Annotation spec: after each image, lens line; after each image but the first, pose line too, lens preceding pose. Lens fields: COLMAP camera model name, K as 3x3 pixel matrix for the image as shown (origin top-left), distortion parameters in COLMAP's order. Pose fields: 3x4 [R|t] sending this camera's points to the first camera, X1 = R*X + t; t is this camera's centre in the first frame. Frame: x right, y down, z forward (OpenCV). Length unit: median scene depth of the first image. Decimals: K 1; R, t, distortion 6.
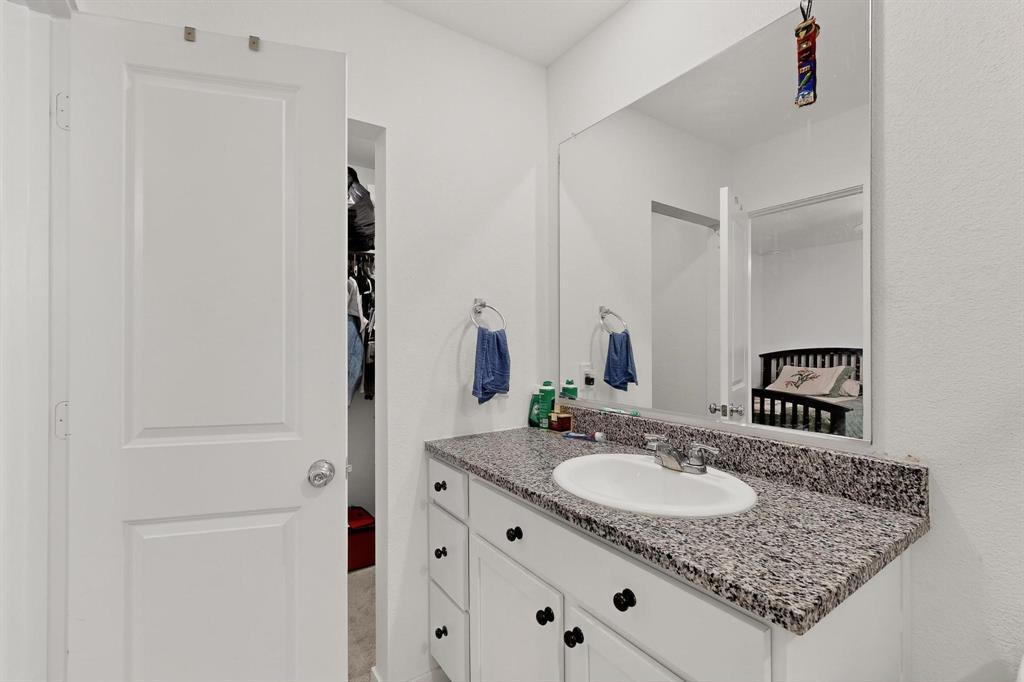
lens RADIAL K [[444.0, 0, 509.7], [0, 444.0, 340.1], [0, 0, 1]] dist [-0.000662, -0.000483]
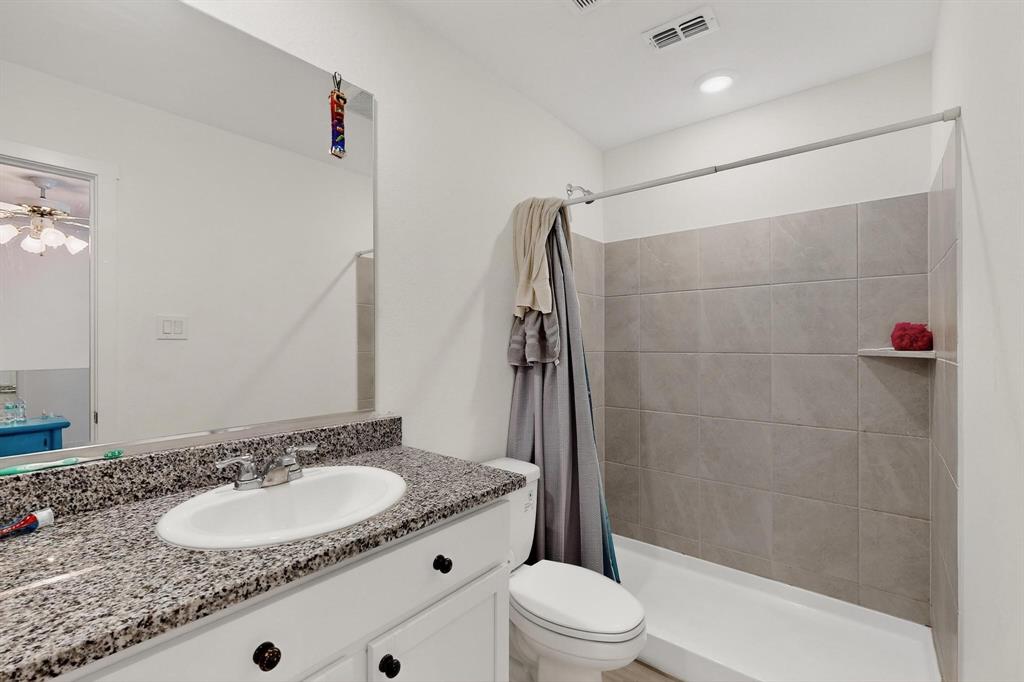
lens RADIAL K [[444.0, 0, 509.5], [0, 444.0, 342.6], [0, 0, 1]] dist [-0.000662, -0.000483]
pose [[-0.276689, 0.005554, 0.960943, -0.709252], [0.000014, 0.999983, -0.005776, 0.011650], [-0.960960, -0.001585, -0.276684, 0.907033]]
